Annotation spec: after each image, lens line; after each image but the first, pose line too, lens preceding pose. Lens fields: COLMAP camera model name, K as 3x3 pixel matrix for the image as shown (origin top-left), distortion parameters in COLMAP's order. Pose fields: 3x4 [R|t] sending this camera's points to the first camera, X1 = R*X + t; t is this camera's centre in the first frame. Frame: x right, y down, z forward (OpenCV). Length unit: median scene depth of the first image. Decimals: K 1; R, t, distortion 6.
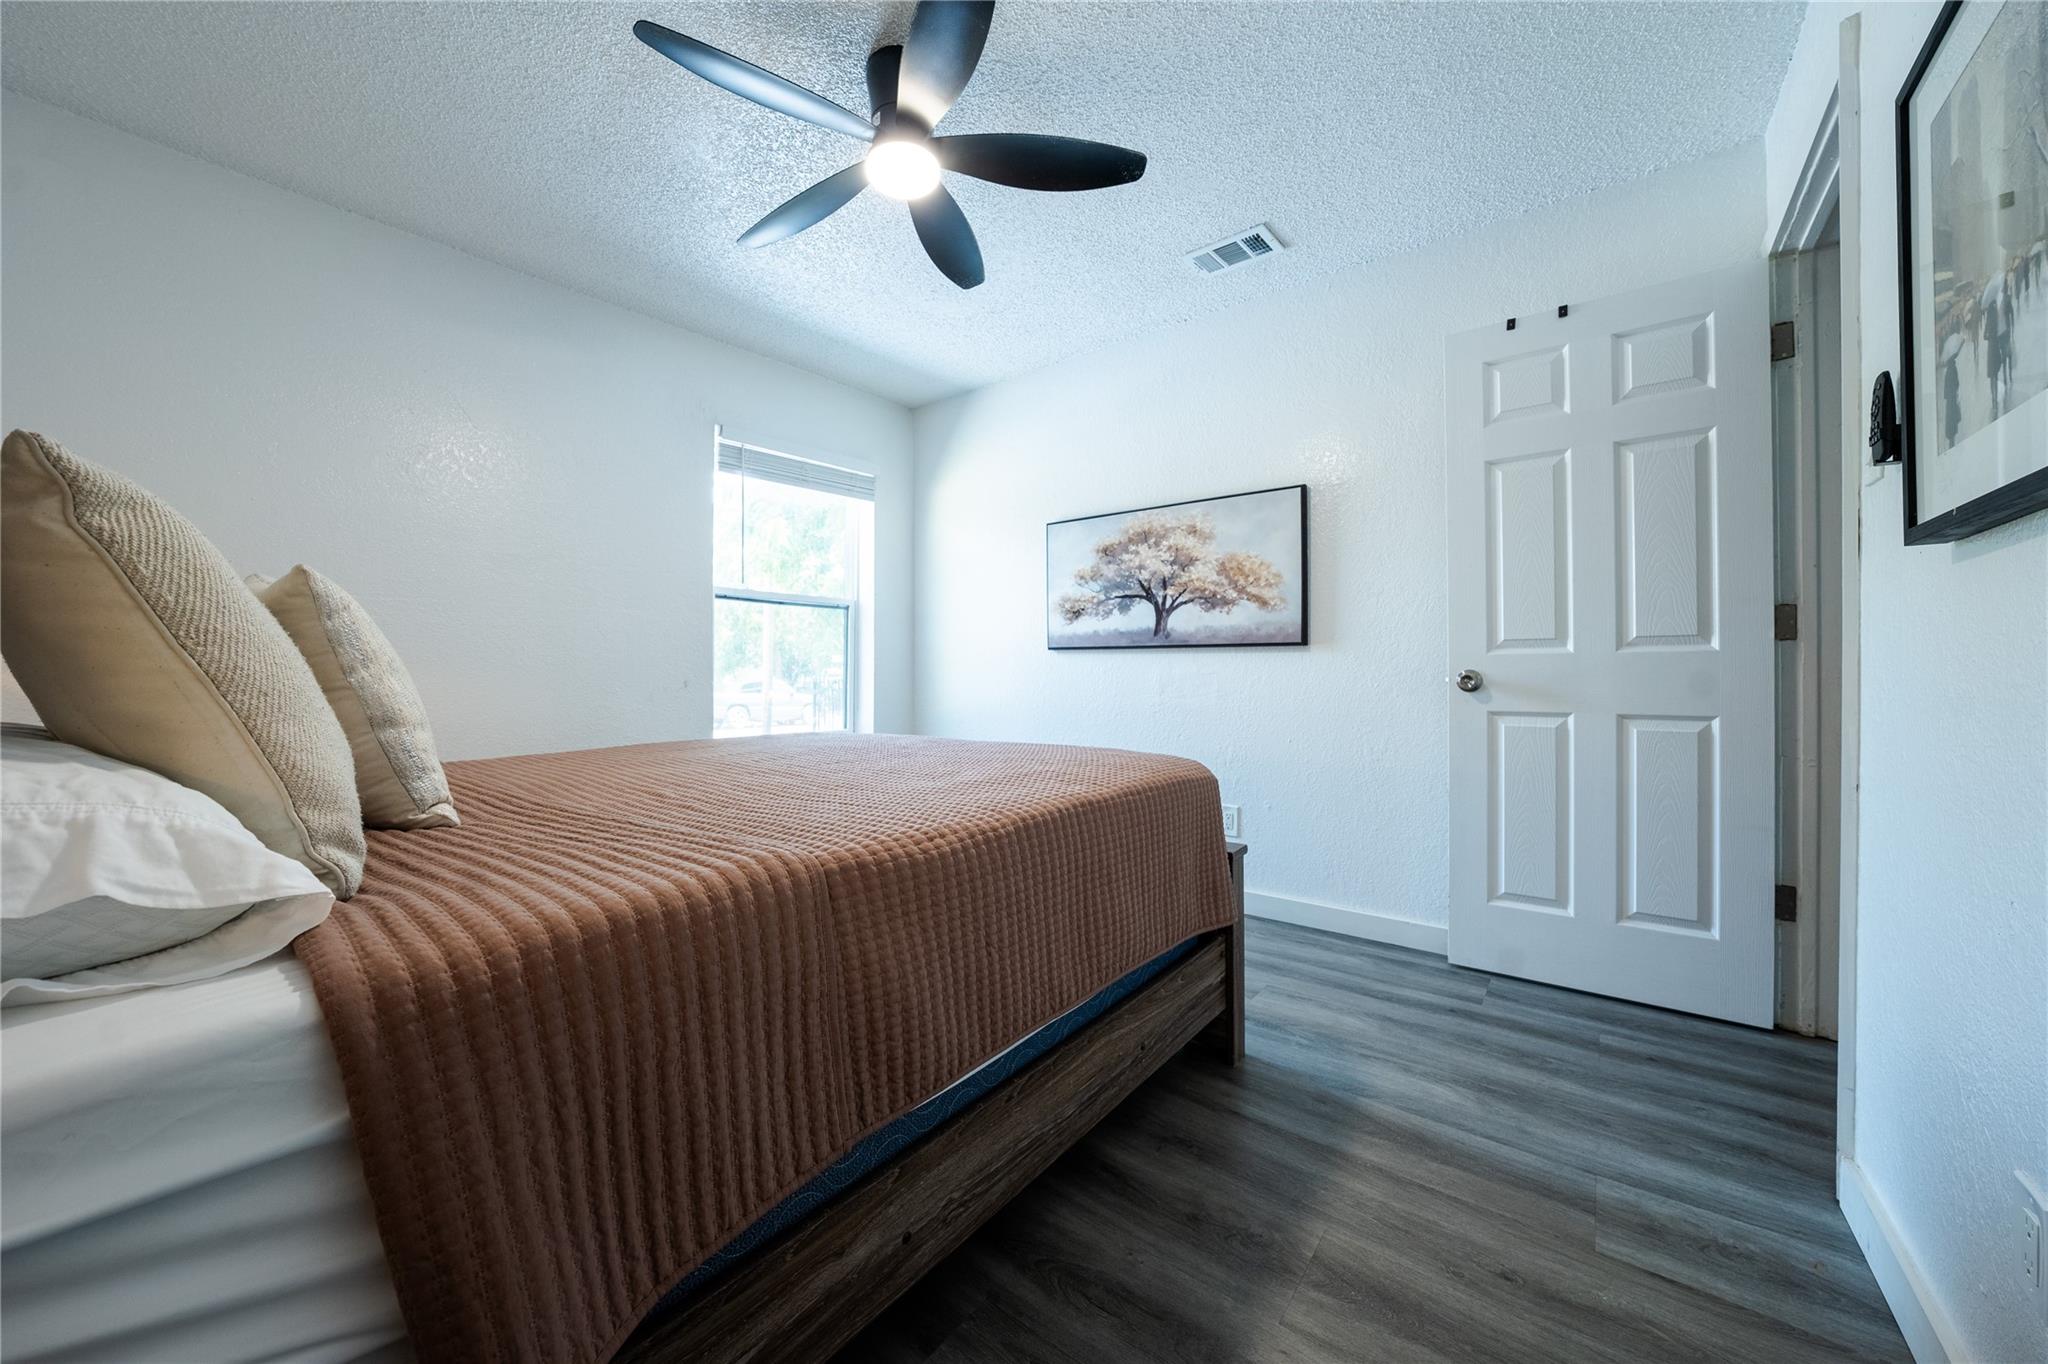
lens RADIAL K [[710.2, 0, 1019.3], [0, 710.2, 670.9], [0, 0, 1]] dist [-0.030298, 0.005854]
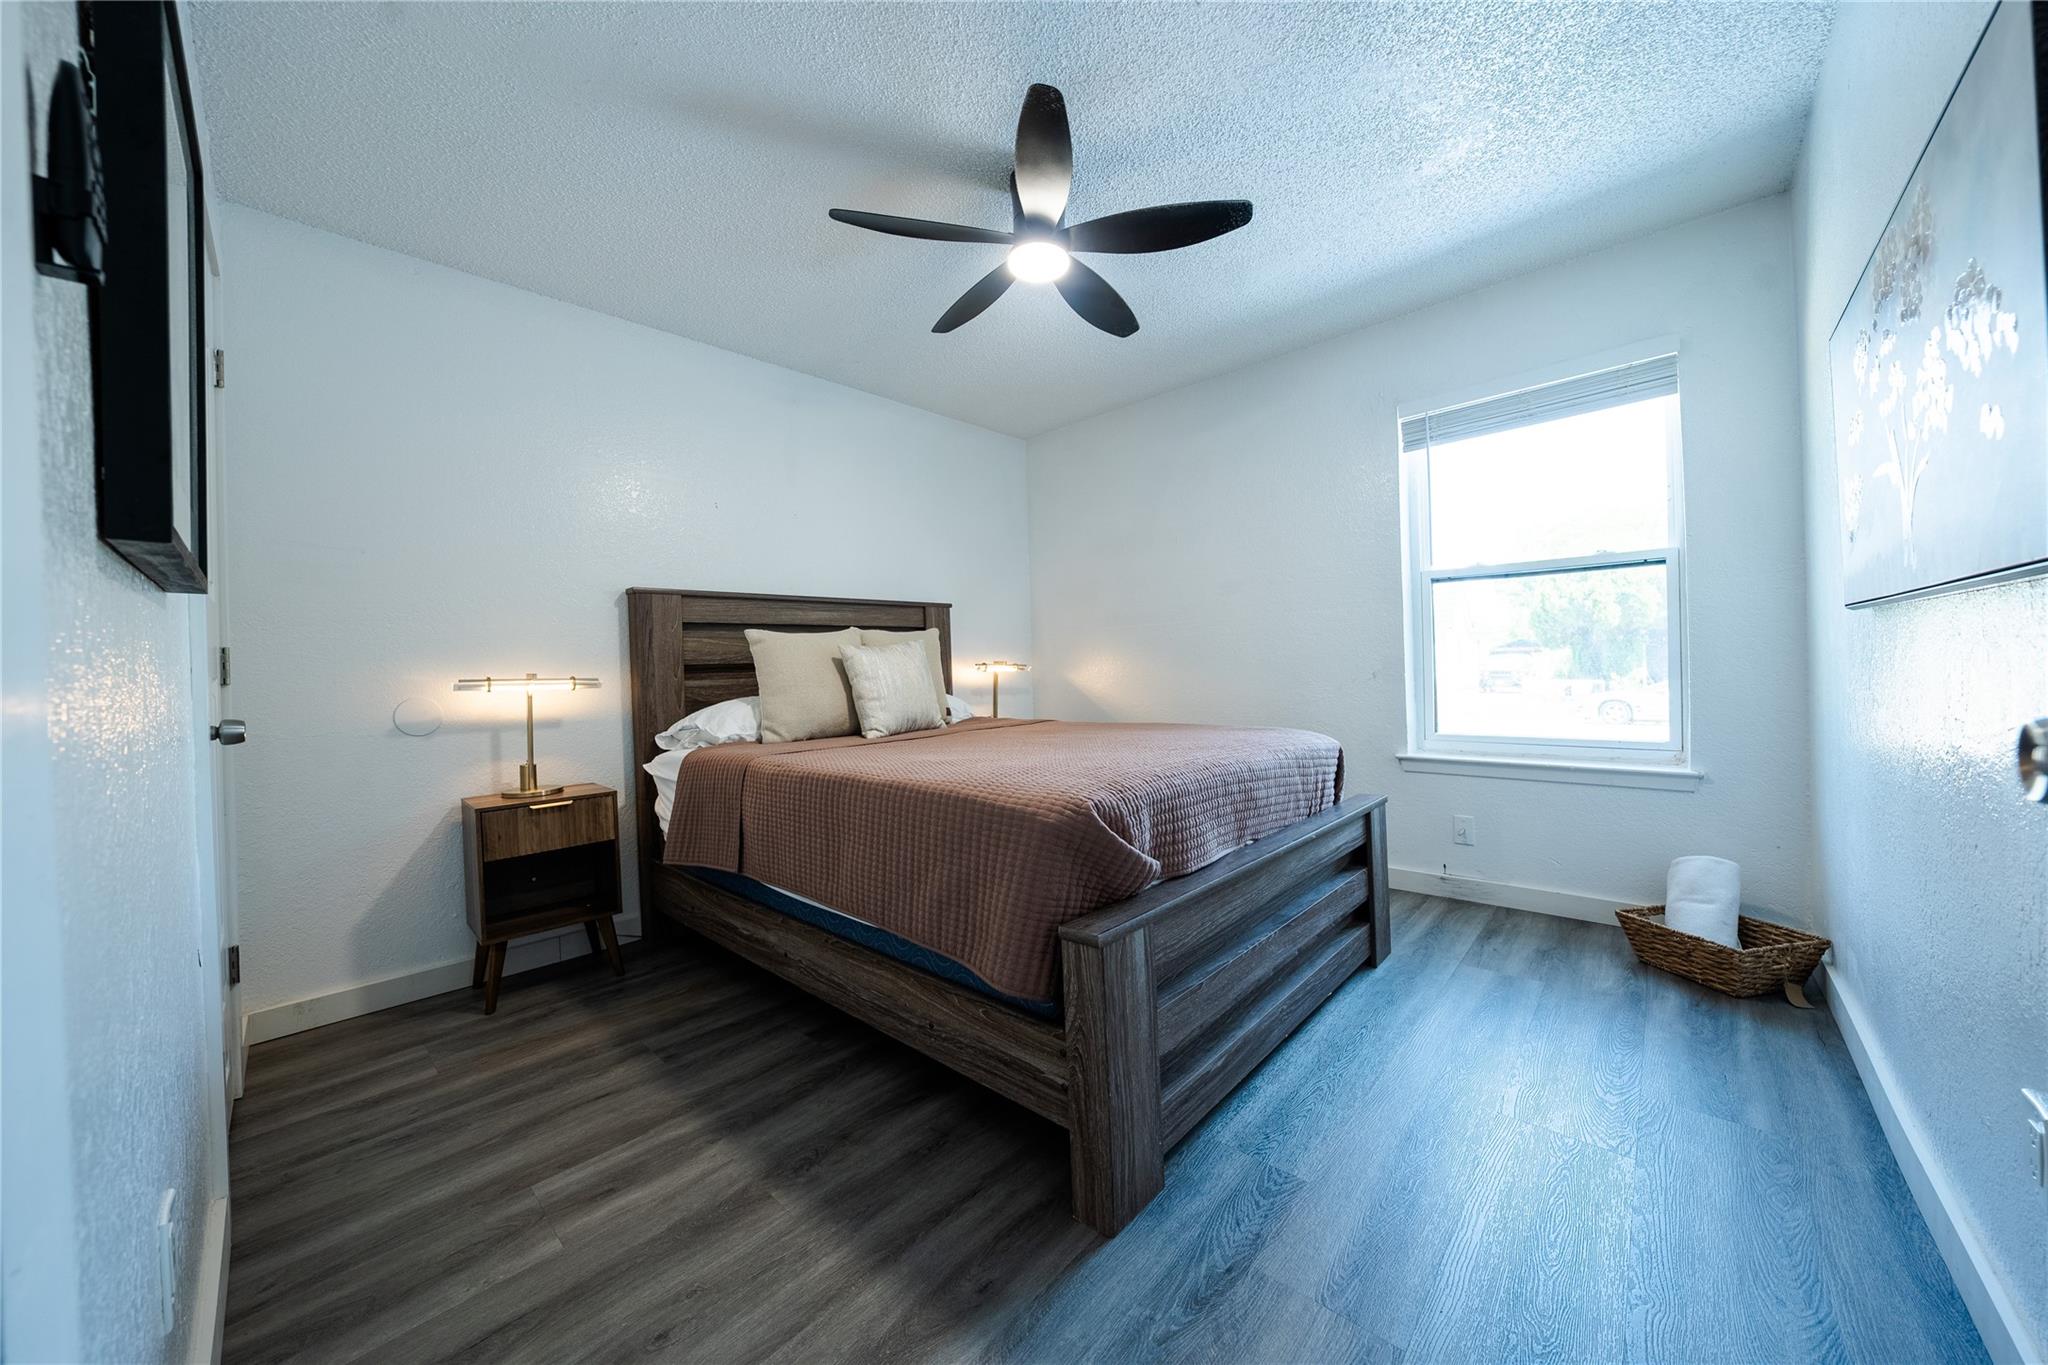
lens RADIAL K [[710.2, 0, 1019.3], [0, 710.2, 671.4], [0, 0, 1]] dist [-0.030298, 0.005854]
pose [[-0.062521, 0.008602, -0.998007, 0.553898], [0.023354, 0.999702, 0.007153, -0.008606], [0.997770, -0.022860, -0.062703, 0.540061]]
